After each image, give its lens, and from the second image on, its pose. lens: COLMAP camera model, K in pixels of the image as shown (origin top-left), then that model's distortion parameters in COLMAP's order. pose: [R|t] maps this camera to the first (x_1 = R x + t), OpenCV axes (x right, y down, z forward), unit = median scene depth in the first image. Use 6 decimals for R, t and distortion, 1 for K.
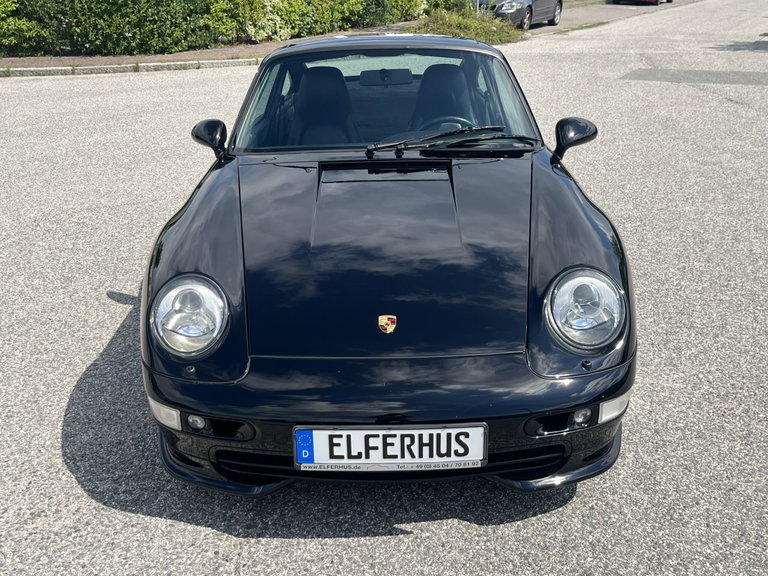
lens RADIAL K [[842.5, 0, 385.4], [0, 842.5, 281.3], [0, 0, 1]] dist [0.029988, 0.000000]
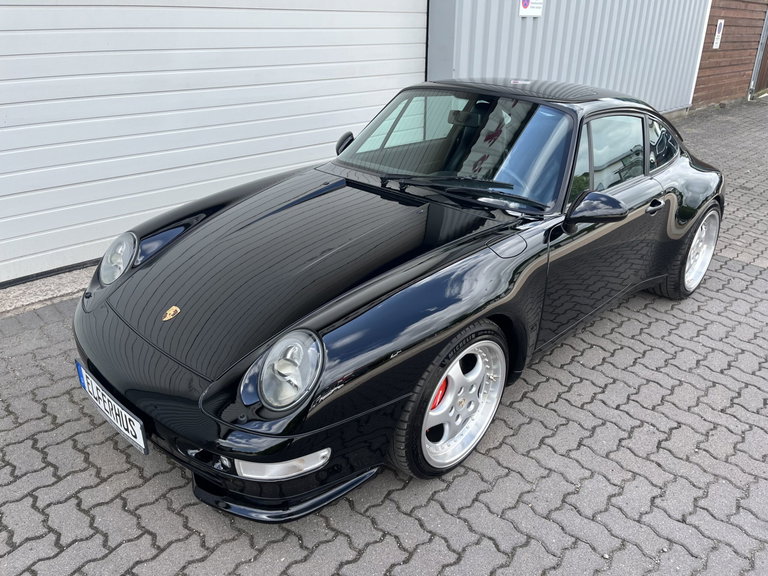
lens RADIAL K [[584.1, 0, 380.1], [0, 584.1, 286.6], [0, 0, 1]] dist [0.032328, -0.054023]
pose [[0.711798, 0.328193, -0.620994, 0.774933], [-0.275734, 0.943712, 0.182695, -0.237870], [0.645999, 0.041187, 0.762227, 0.584339]]
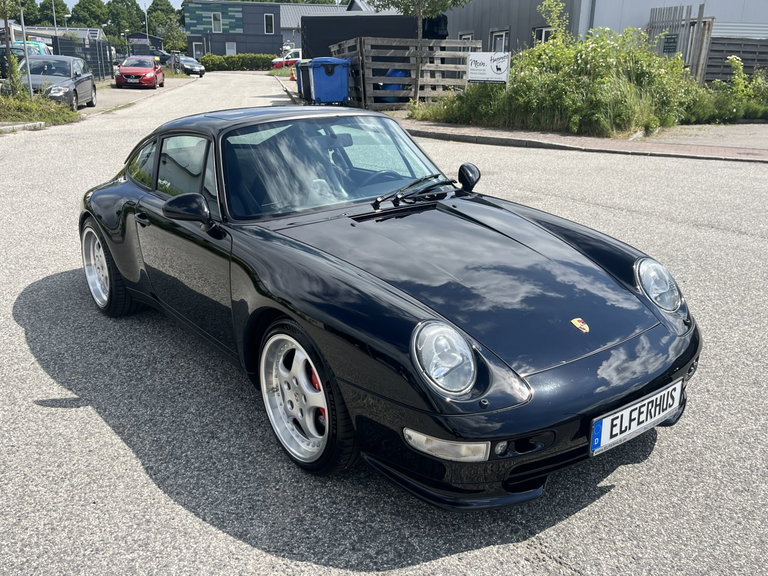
lens RADIAL K [[707.9, 0, 381.9], [0, 707.9, 286.7], [0, 0, 1]] dist [0.030243, 0.000000]
pose [[0.795424, -0.177683, 0.579422, -0.875323], [0.204092, 0.978748, 0.019964, -0.090315], [-0.570656, 0.102376, 0.814783, 0.332708]]
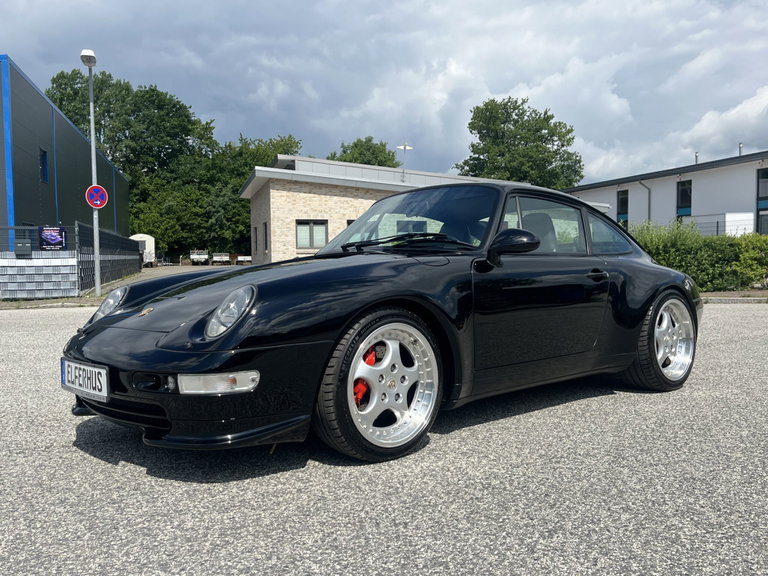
lens RADIAL K [[699.0, 0, 384.4], [0, 699.0, 283.5], [0, 0, 1]] dist [0.029243, 0.001406]
pose [[0.665702, 0.014837, -0.746070, 1.255999], [-0.249665, 0.946611, -0.203946, 0.157420], [0.703212, 0.322035, 0.633866, 0.537937]]
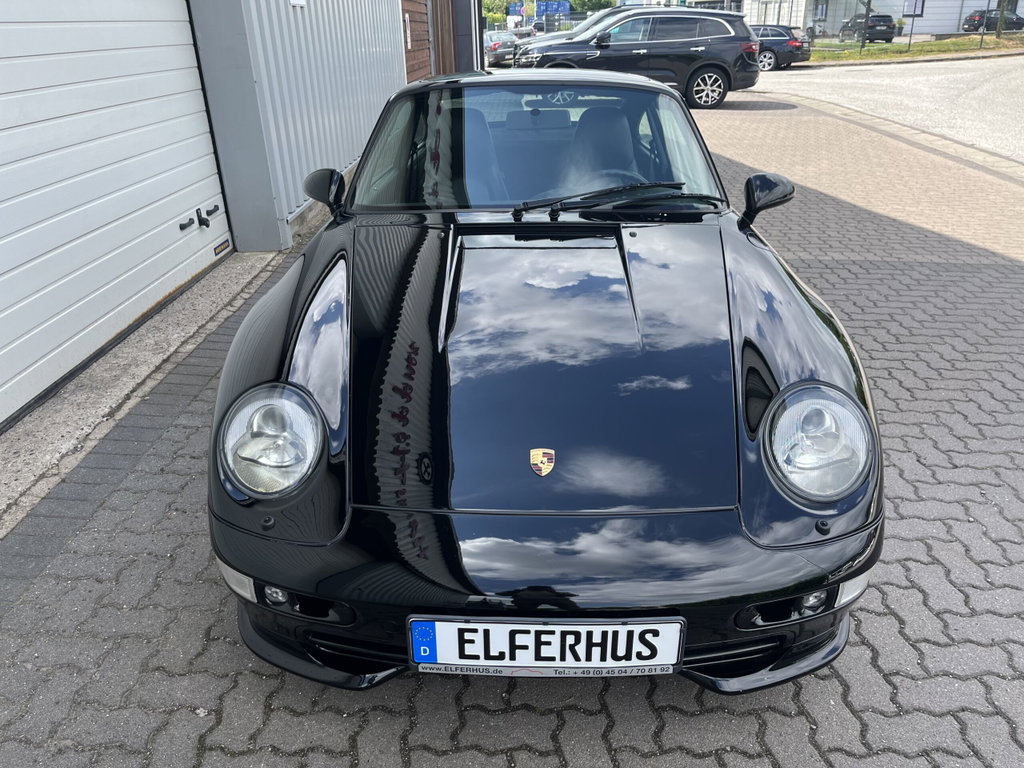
lens RADIAL K [[778.9, 0, 510.0], [0, 778.9, 382.4], [0, 0, 1]] dist [0.032328, -0.054023]
pose [[0.999737, 0.018997, -0.012810, -0.019496], [-0.017994, 0.997075, 0.074287, -0.069718], [0.014183, -0.074037, 0.997155, 0.364008]]
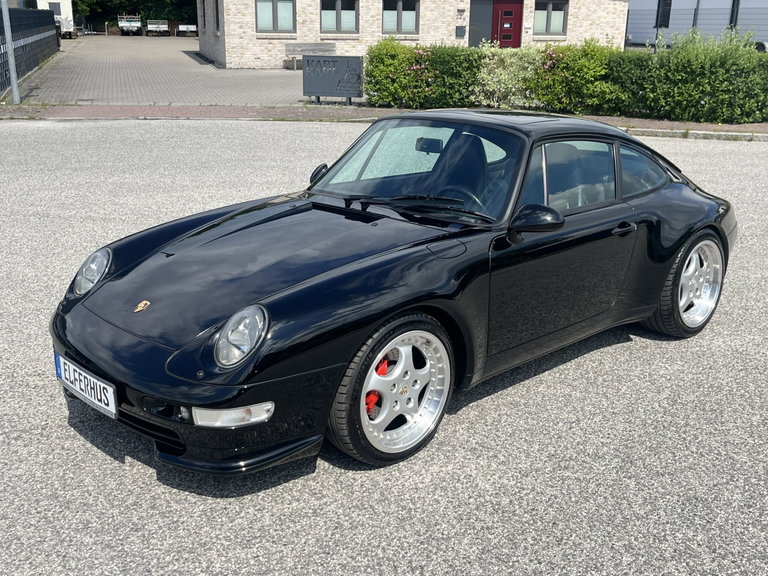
lens RADIAL K [[842.5, 0, 385.2], [0, 842.5, 284.8], [0, 0, 1]] dist [0.029988, 0.000000]
pose [[0.684260, 0.221422, -0.694810, 1.290394], [-0.266848, 0.962733, 0.044008, -0.157844], [0.678661, 0.155295, 0.717846, 0.298802]]
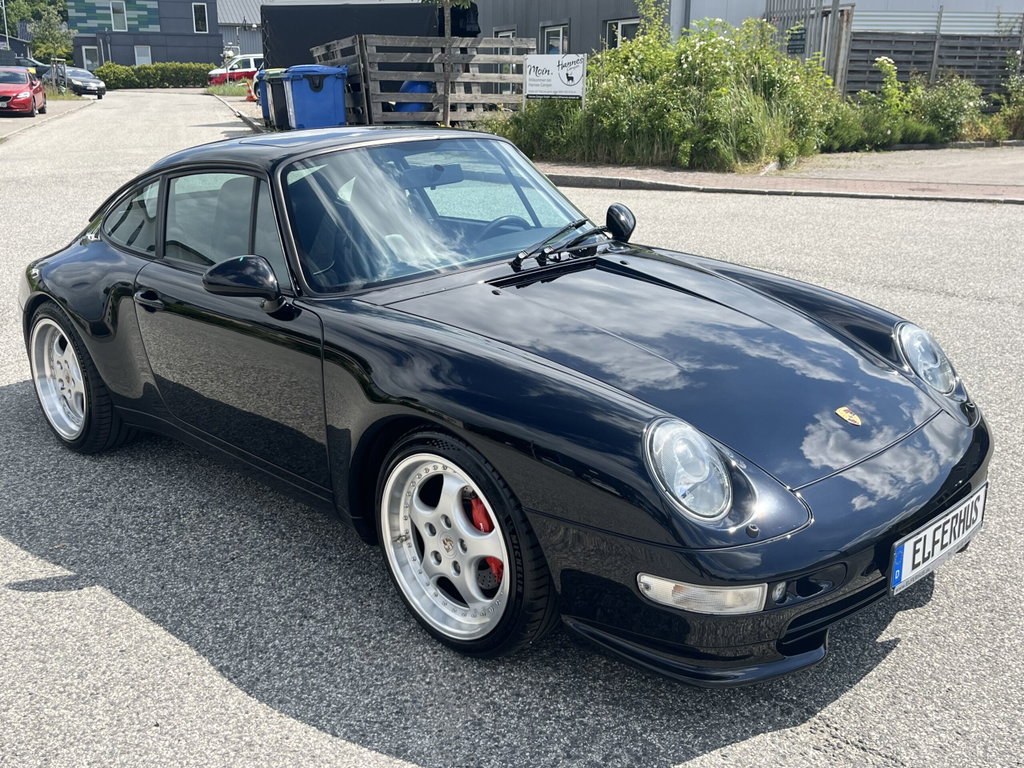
lens RADIAL K [[1038.4, 0, 508.9], [0, 1038.4, 382.8], [0, 0, 1]] dist [0.030572, 0.000000]
pose [[0.710912, -0.204091, 0.673016, -1.041061], [0.249132, 0.967993, 0.030382, -0.112391], [-0.657675, 0.146071, 0.739004, 0.449418]]
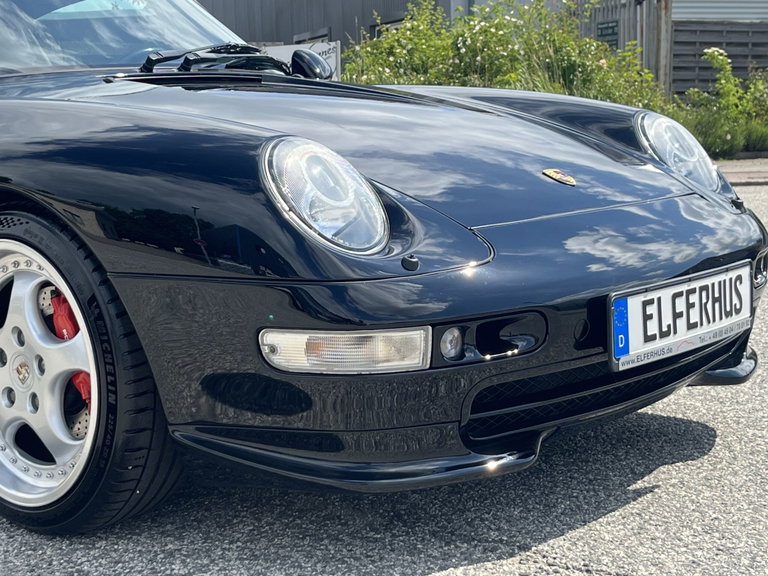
lens RADIAL K [[1364.5, 0, 381.0], [0, 1364.5, 295.2], [0, 0, 1]] dist [0.093454, 0.000000]
pose [[0.653929, -0.114082, 0.747905, -0.969780], [0.296757, 0.948020, -0.114863, 0.235194], [-0.695925, 0.297058, 0.653792, 0.445825]]
